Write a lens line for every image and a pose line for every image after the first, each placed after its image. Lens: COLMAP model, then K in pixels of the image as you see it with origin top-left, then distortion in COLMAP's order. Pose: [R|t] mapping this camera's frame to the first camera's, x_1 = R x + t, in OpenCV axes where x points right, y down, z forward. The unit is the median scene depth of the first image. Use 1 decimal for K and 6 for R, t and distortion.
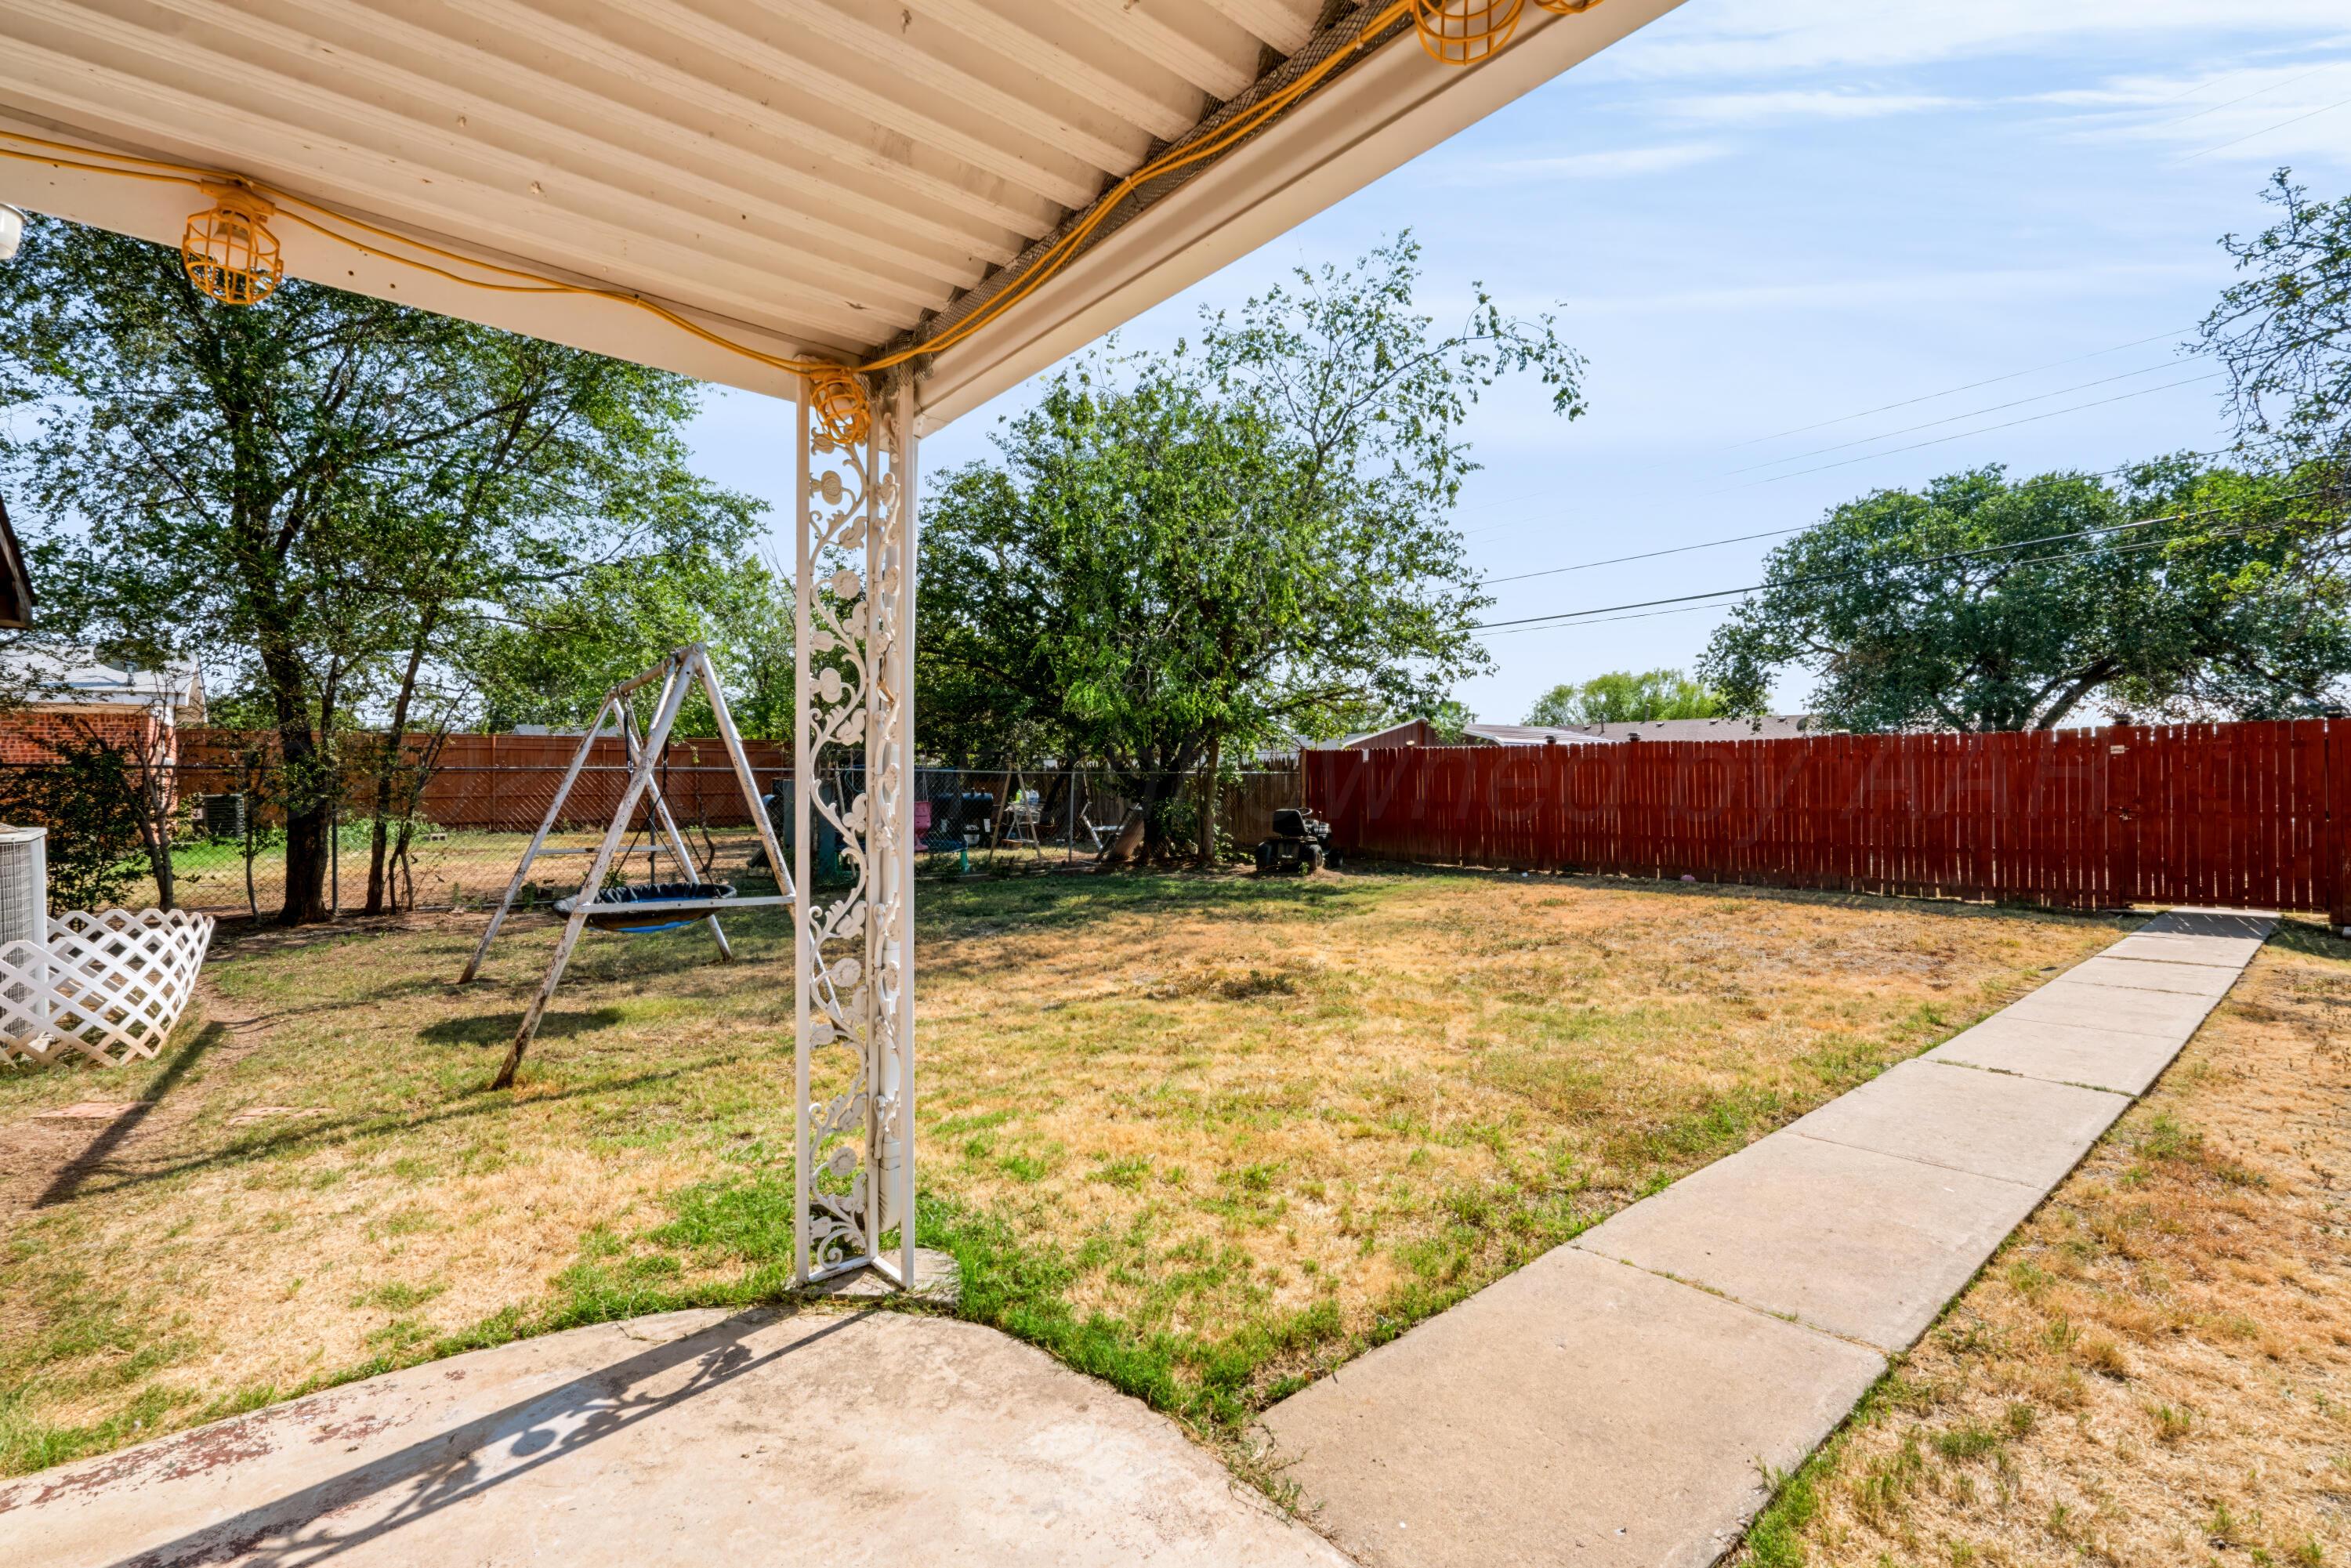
lens RADIAL K [[1061.8, 0, 1175.7], [0, 1061.8, 789.1], [0, 0, 1]] dist [-0.002193, -0.000789]
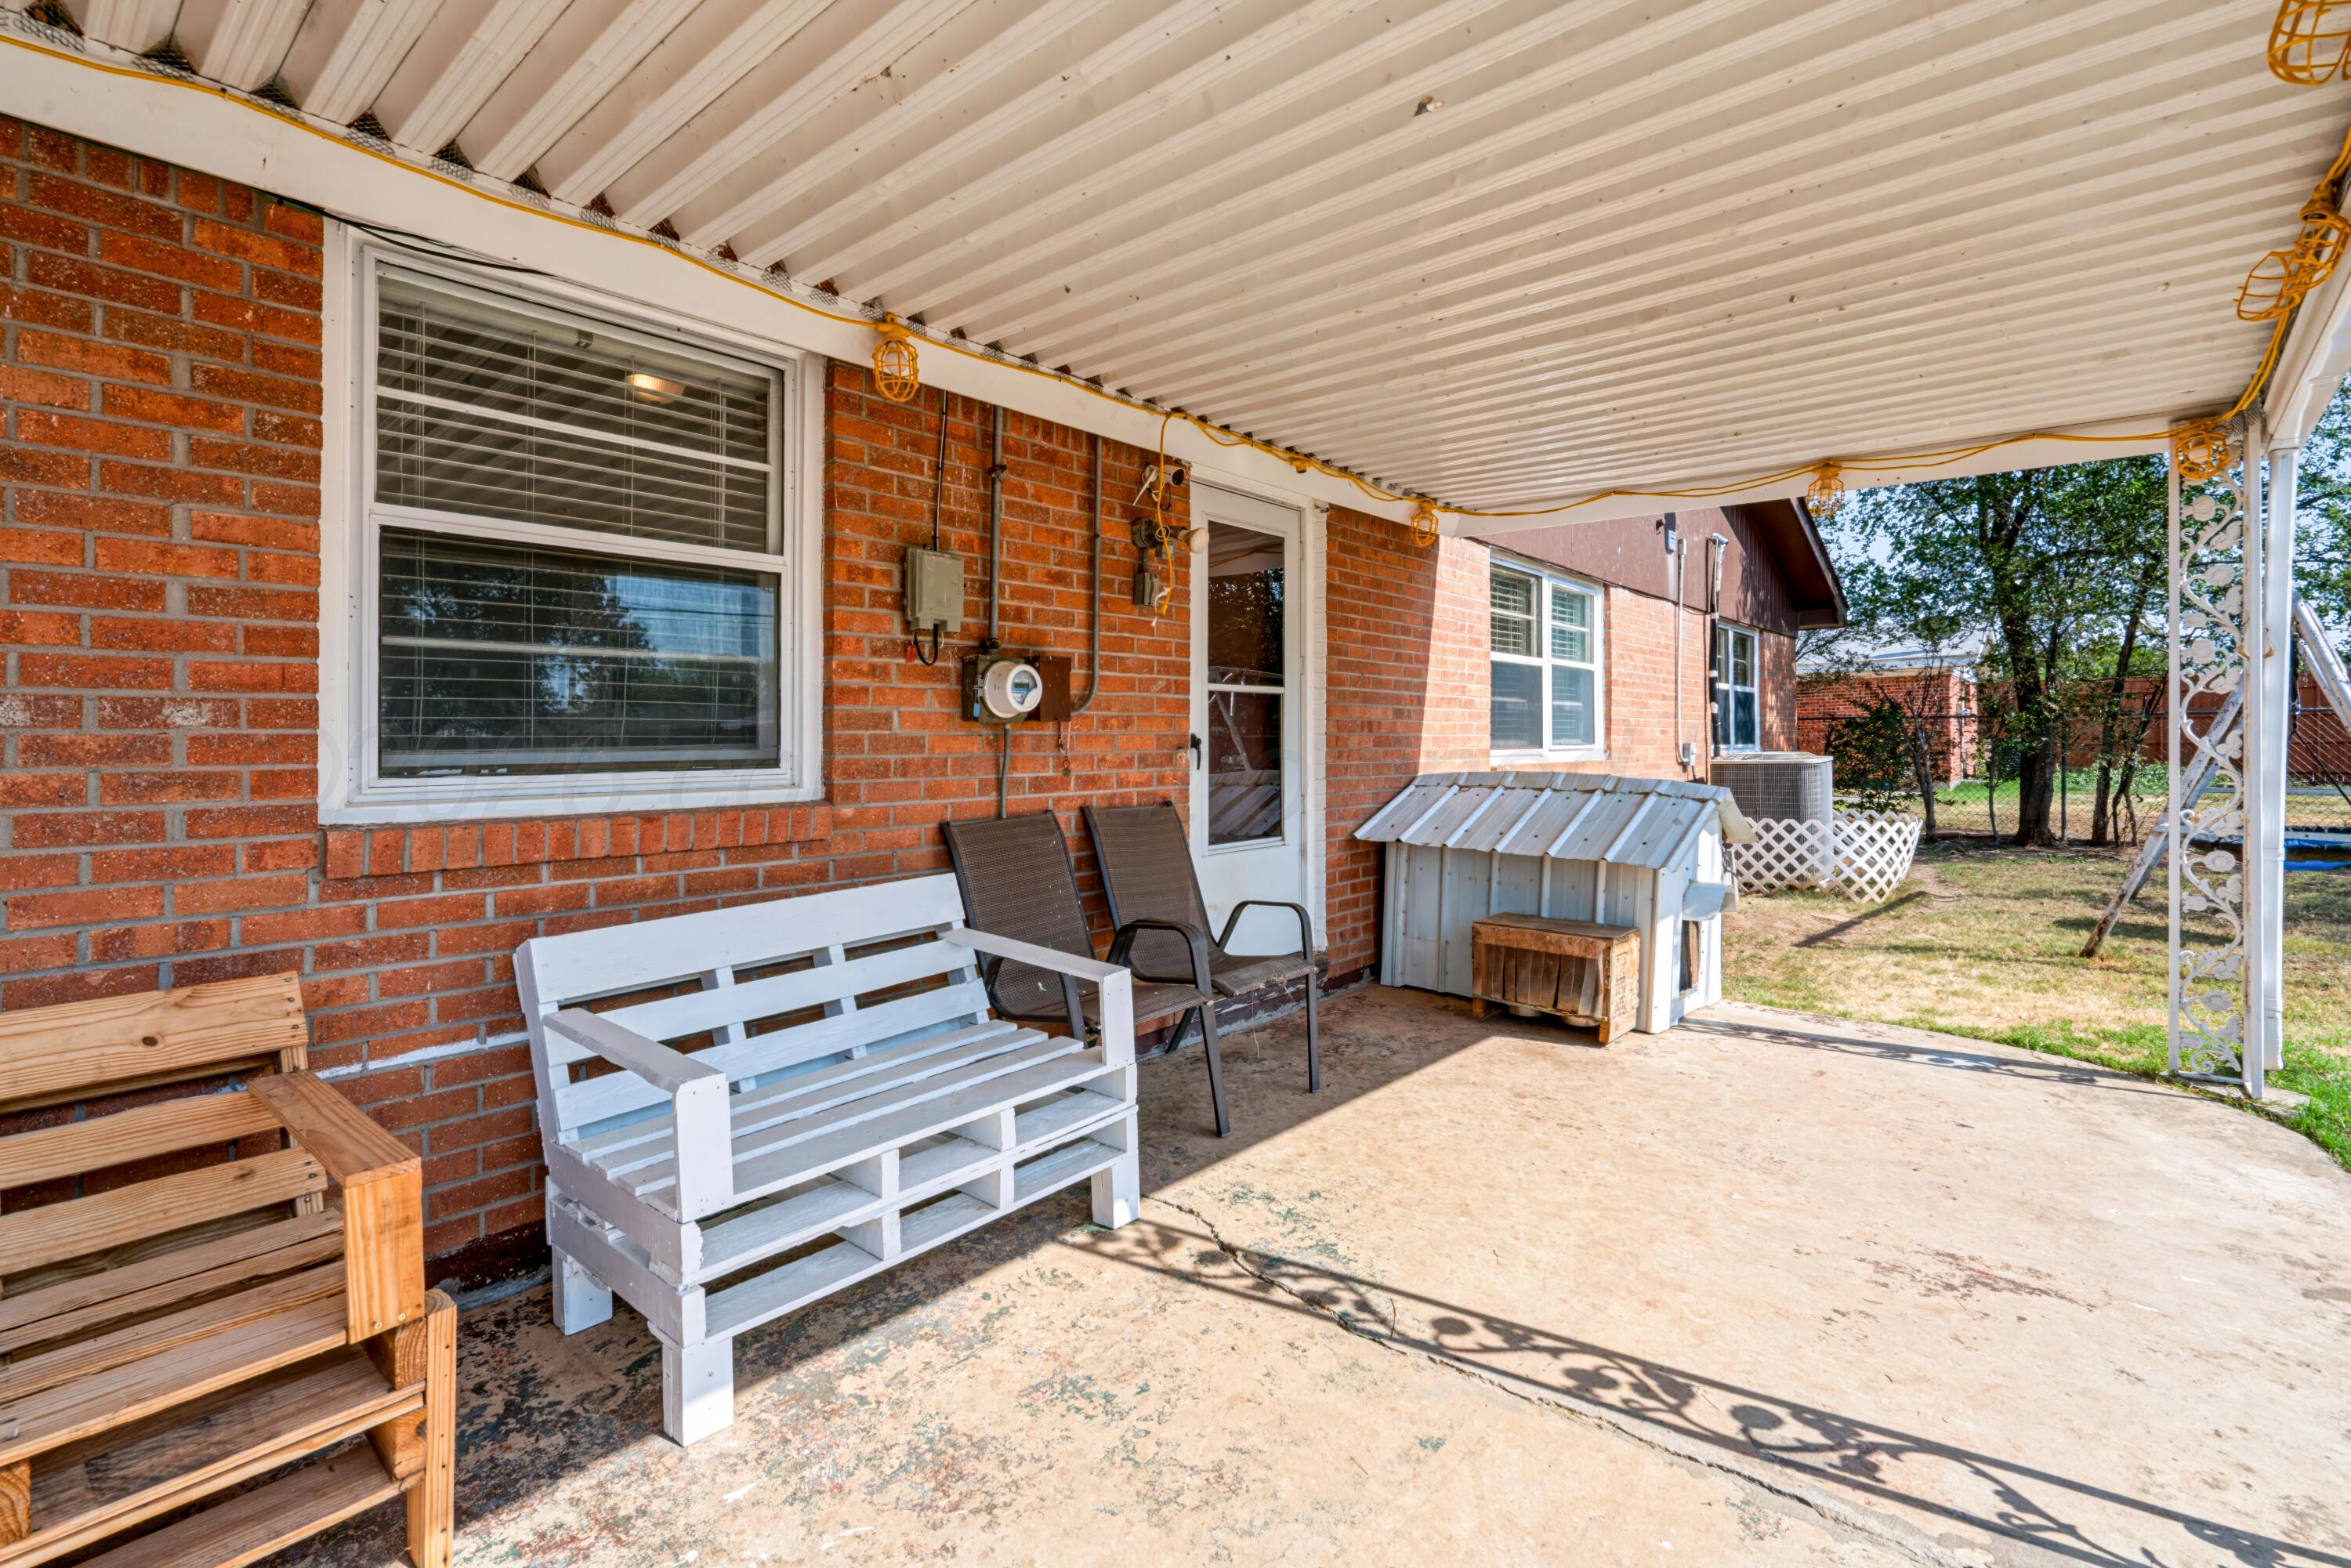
lens RADIAL K [[1061.8, 0, 1162.1], [0, 1061.8, 740.3], [0, 0, 1]] dist [-0.002193, -0.000789]
pose [[0.141314, 0.001926, -0.989963, 0.434898], [0.001596, 0.999996, 0.002174, 0.006734], [0.989963, -0.001887, 0.141311, -0.274882]]
